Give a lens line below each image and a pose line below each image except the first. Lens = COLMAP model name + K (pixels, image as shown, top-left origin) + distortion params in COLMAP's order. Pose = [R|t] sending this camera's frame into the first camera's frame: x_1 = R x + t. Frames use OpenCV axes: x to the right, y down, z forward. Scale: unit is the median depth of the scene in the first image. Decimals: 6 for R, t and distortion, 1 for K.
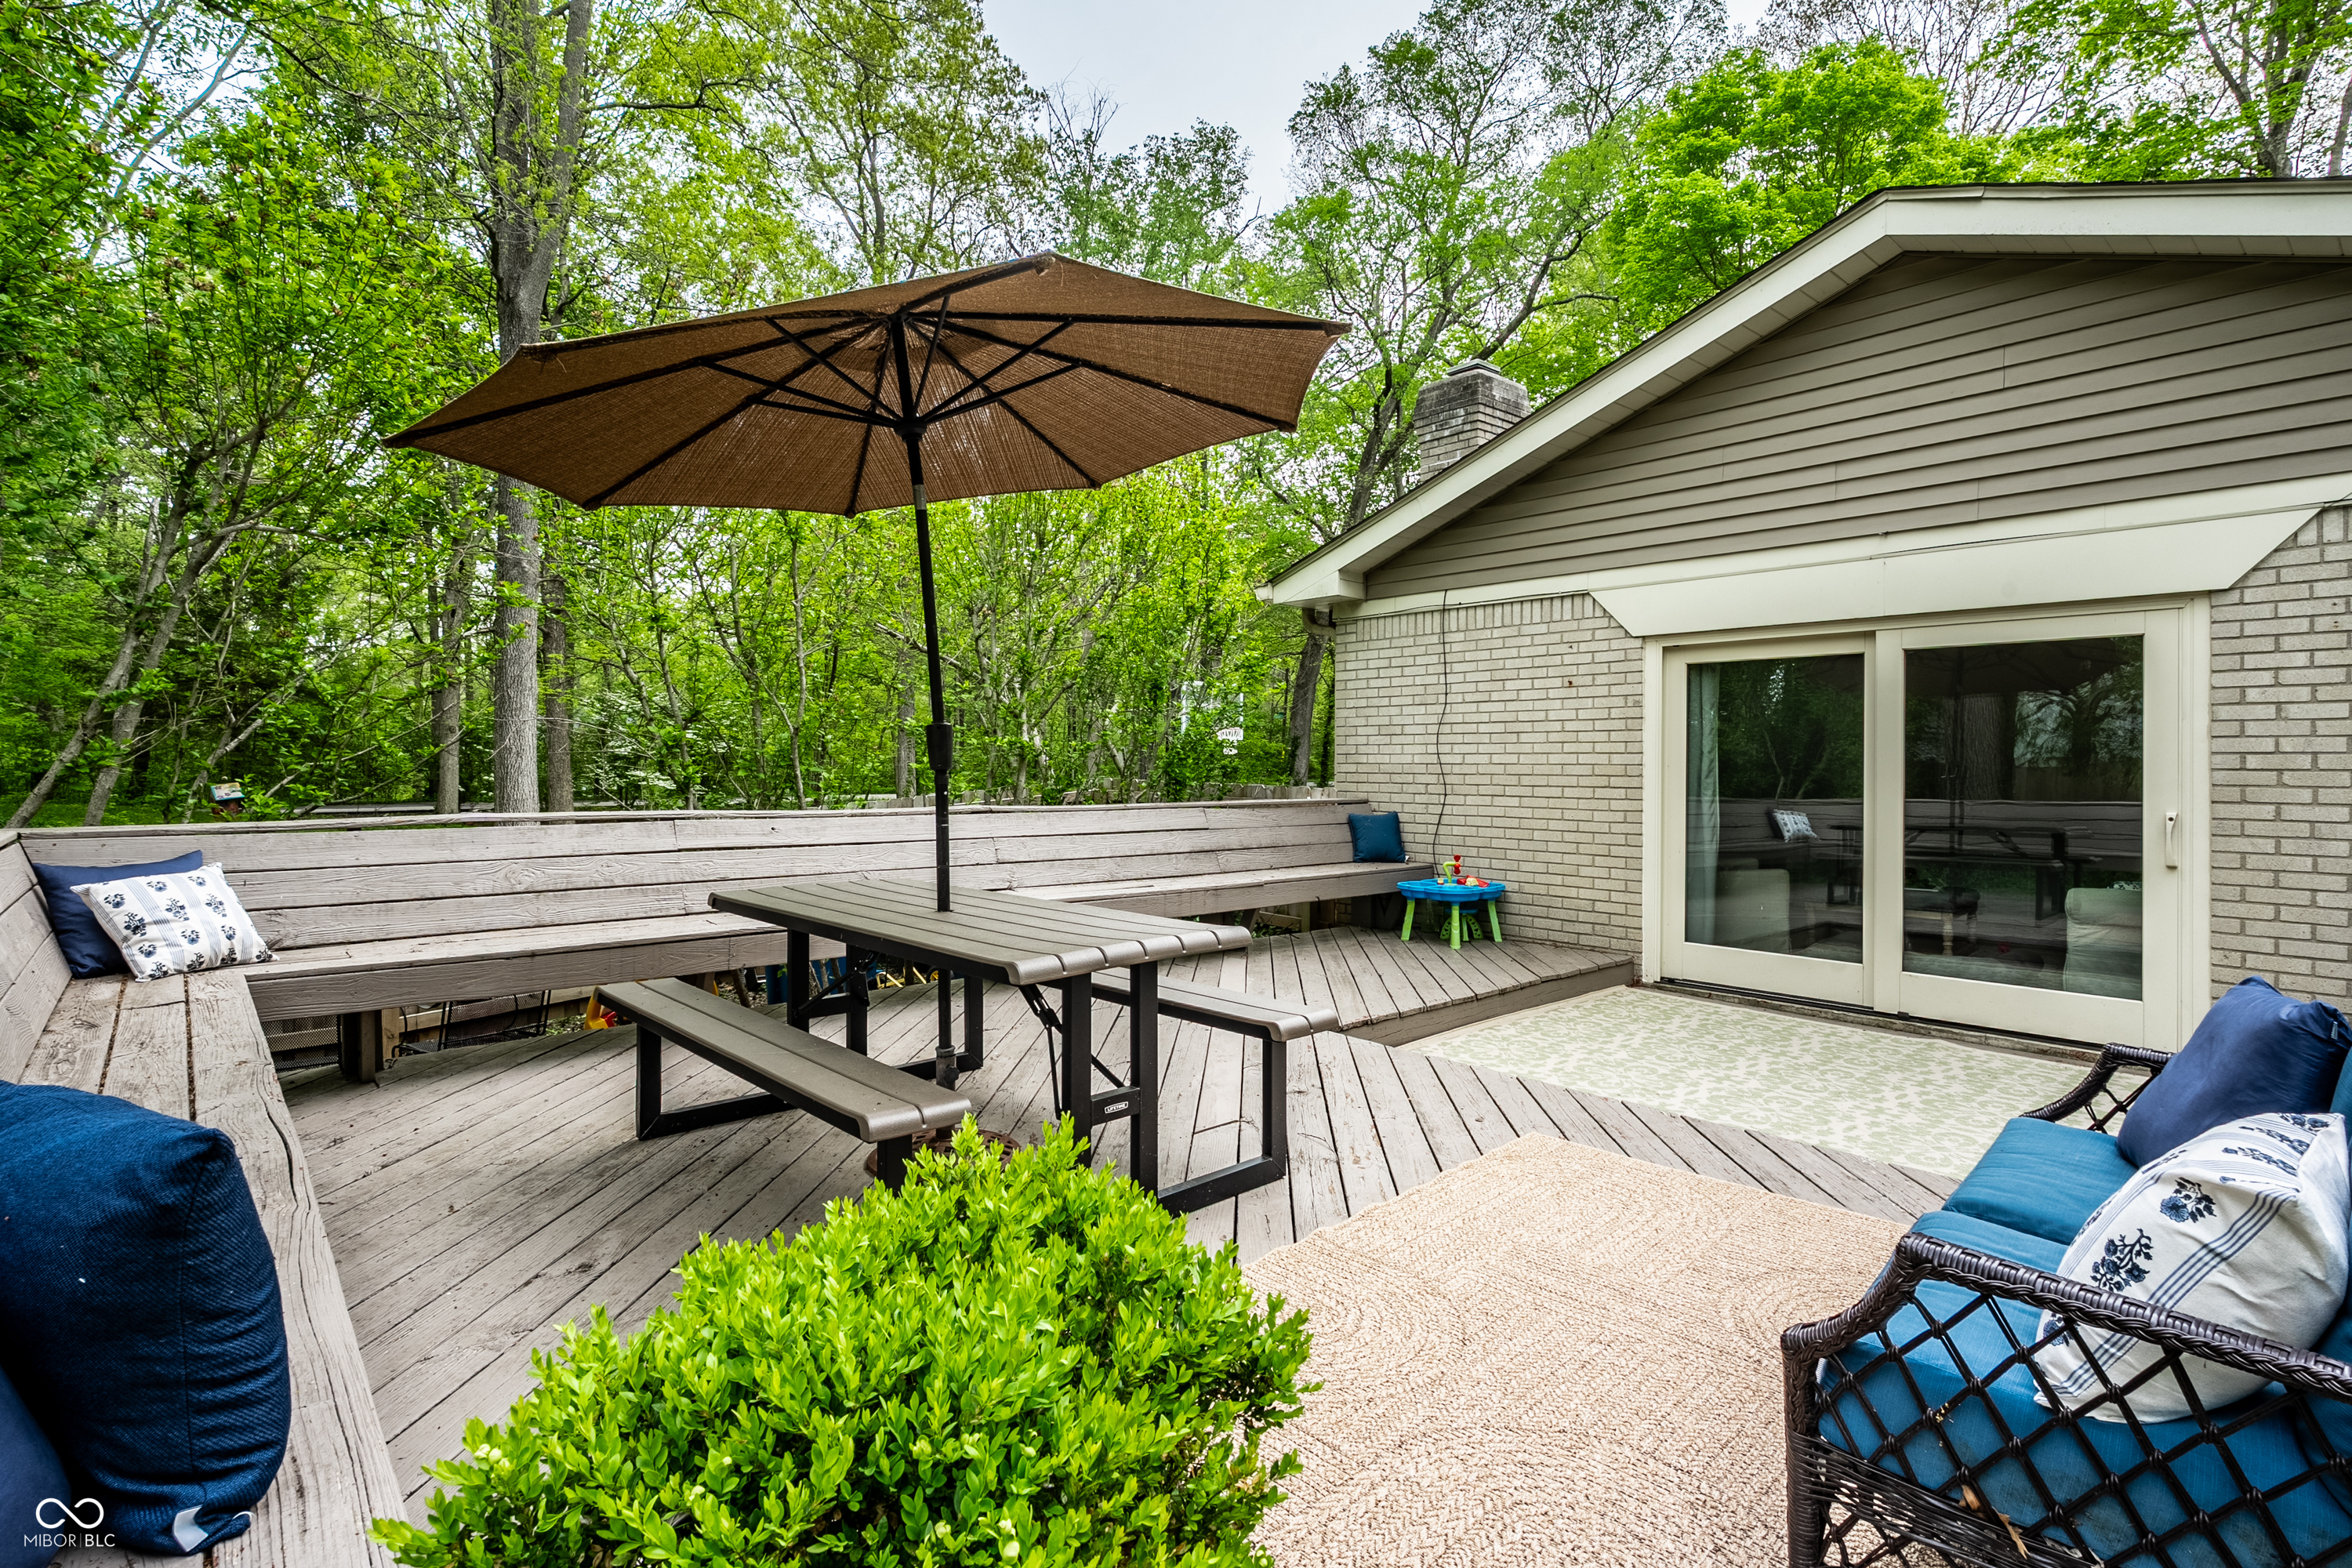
lens RADIAL K [[1141.4, 0, 1176.0], [0, 1141.4, 784.0], [0, 0, 1]] dist [-0.001458, -0.000474]
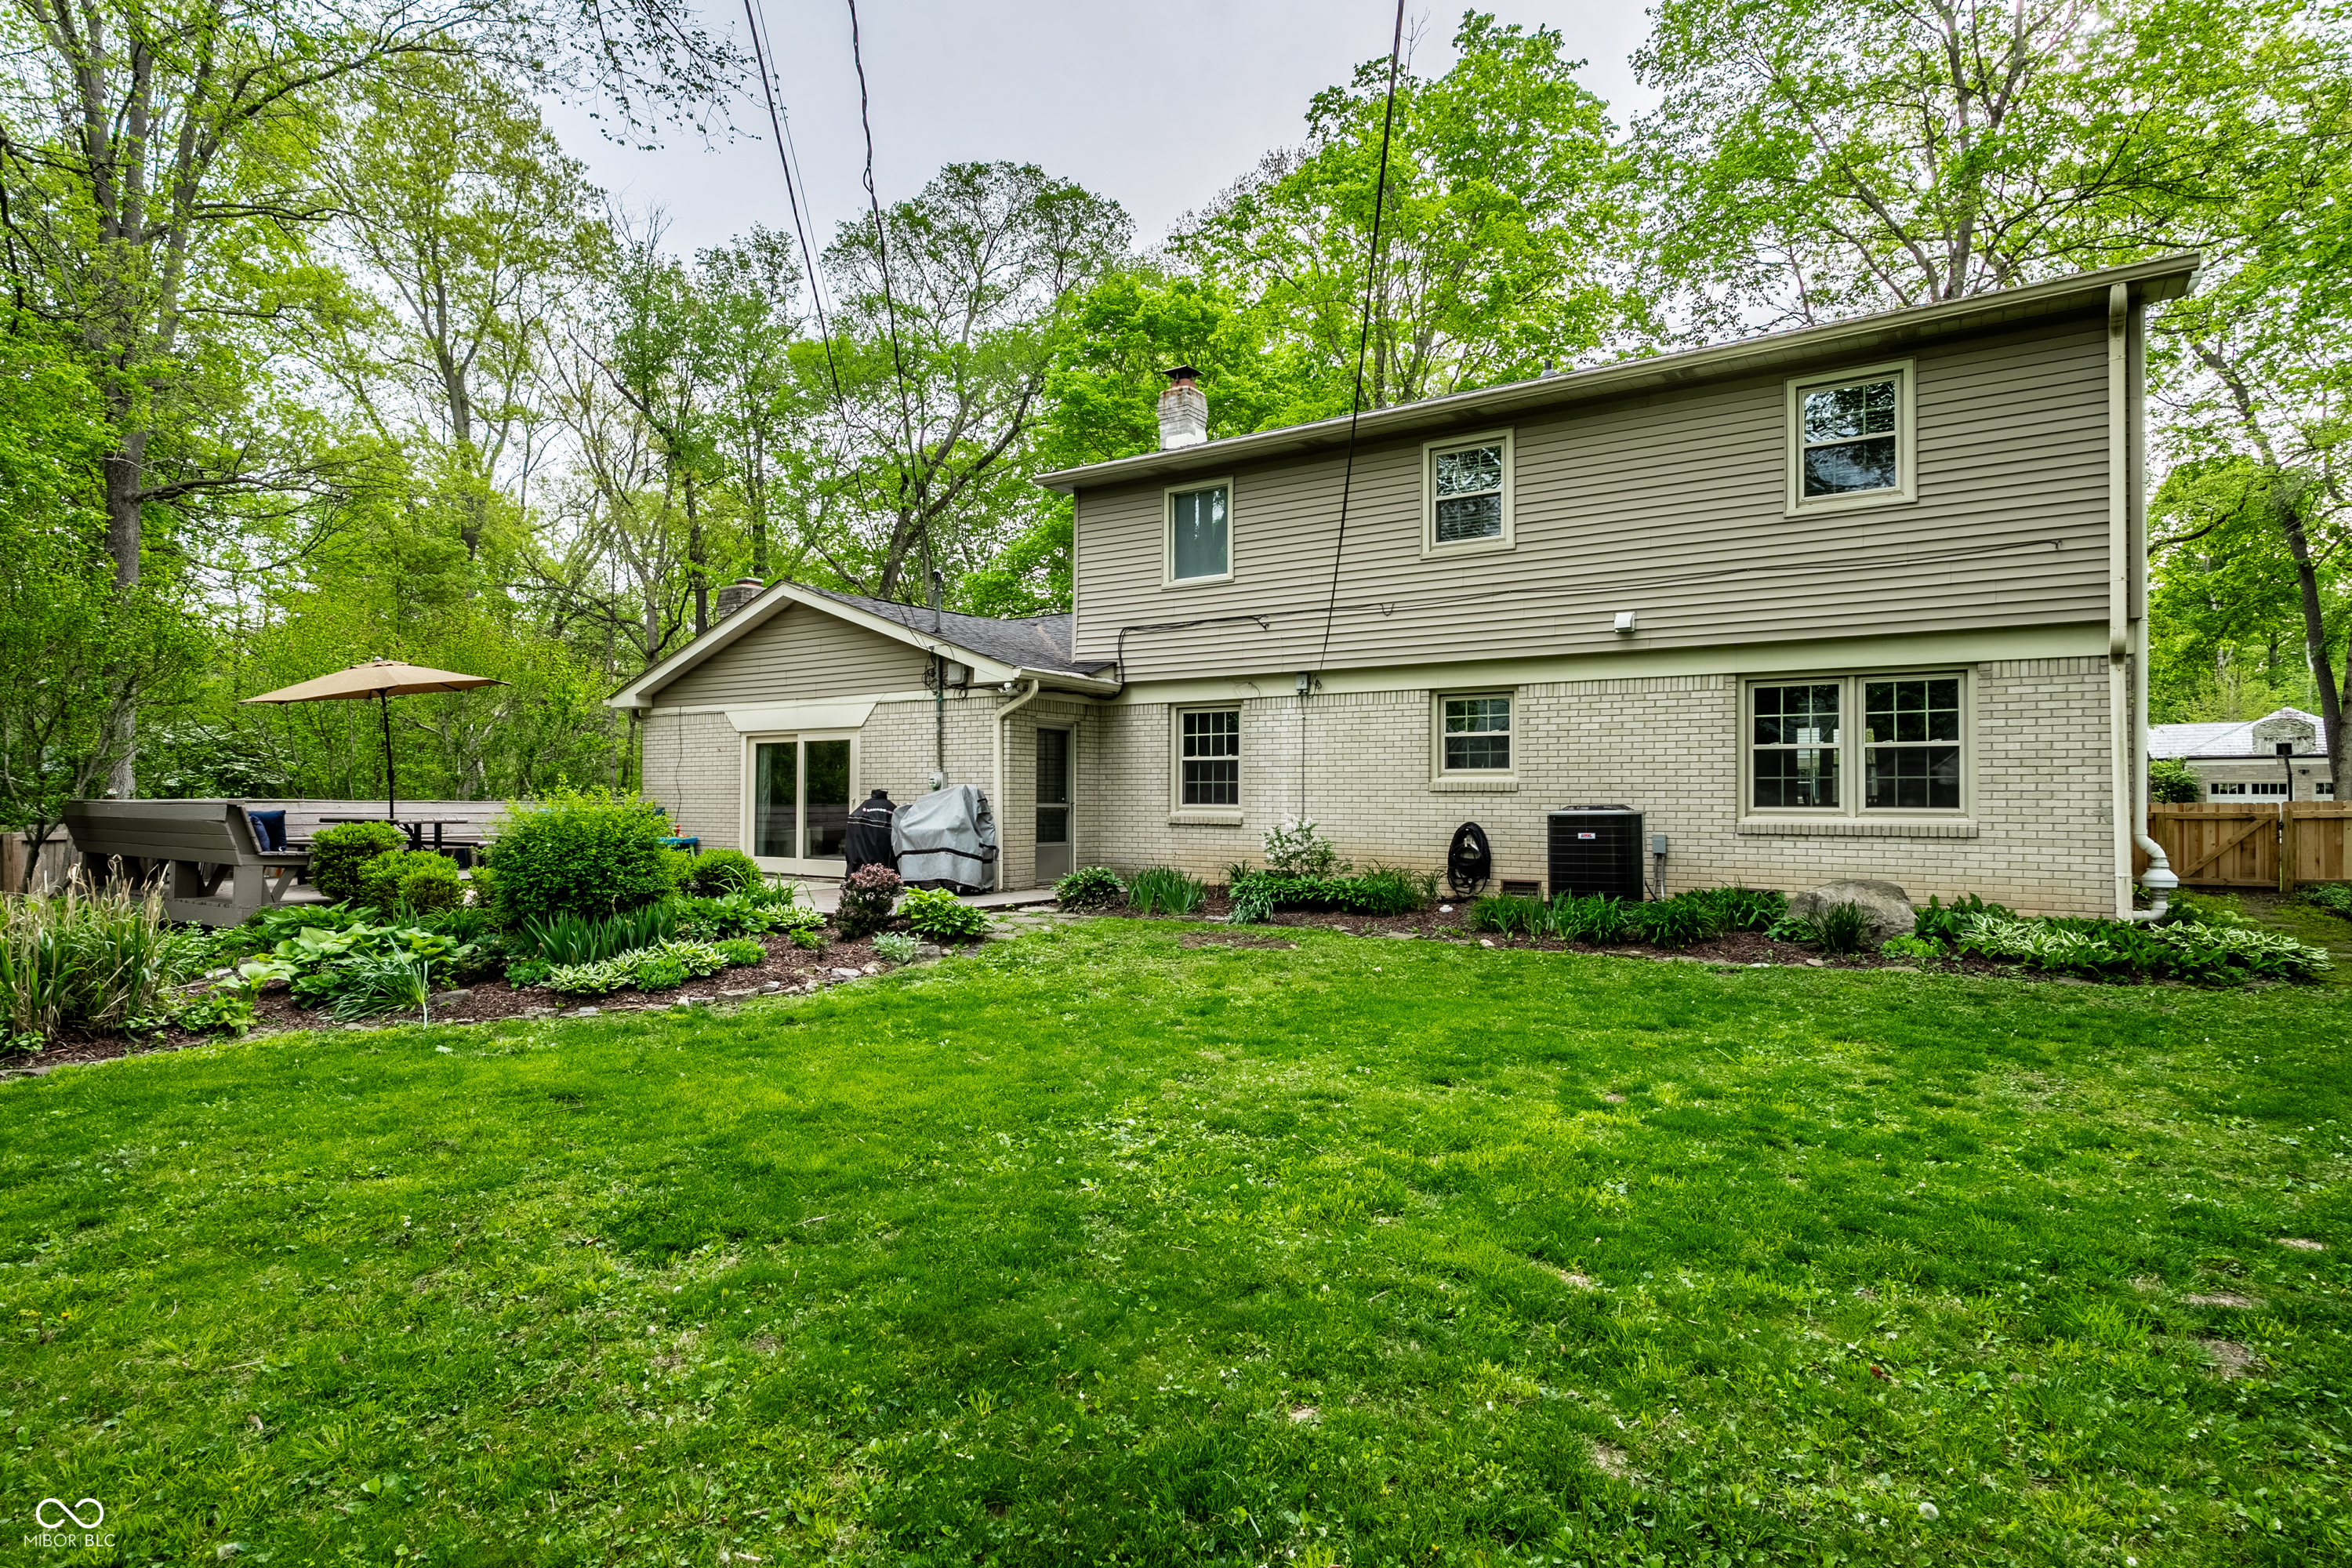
lens RADIAL K [[1236.4, 0, 1176.0], [0, 1236.4, 784.0], [0, 0, 1]] dist [0.002451, 0.000468]
pose [[0.964271, -0.003757, 0.264890, 0.601926], [0.011358, 0.999566, -0.027168, 0.061767], [-0.264673, 0.029206, 0.963896, -1.757175]]
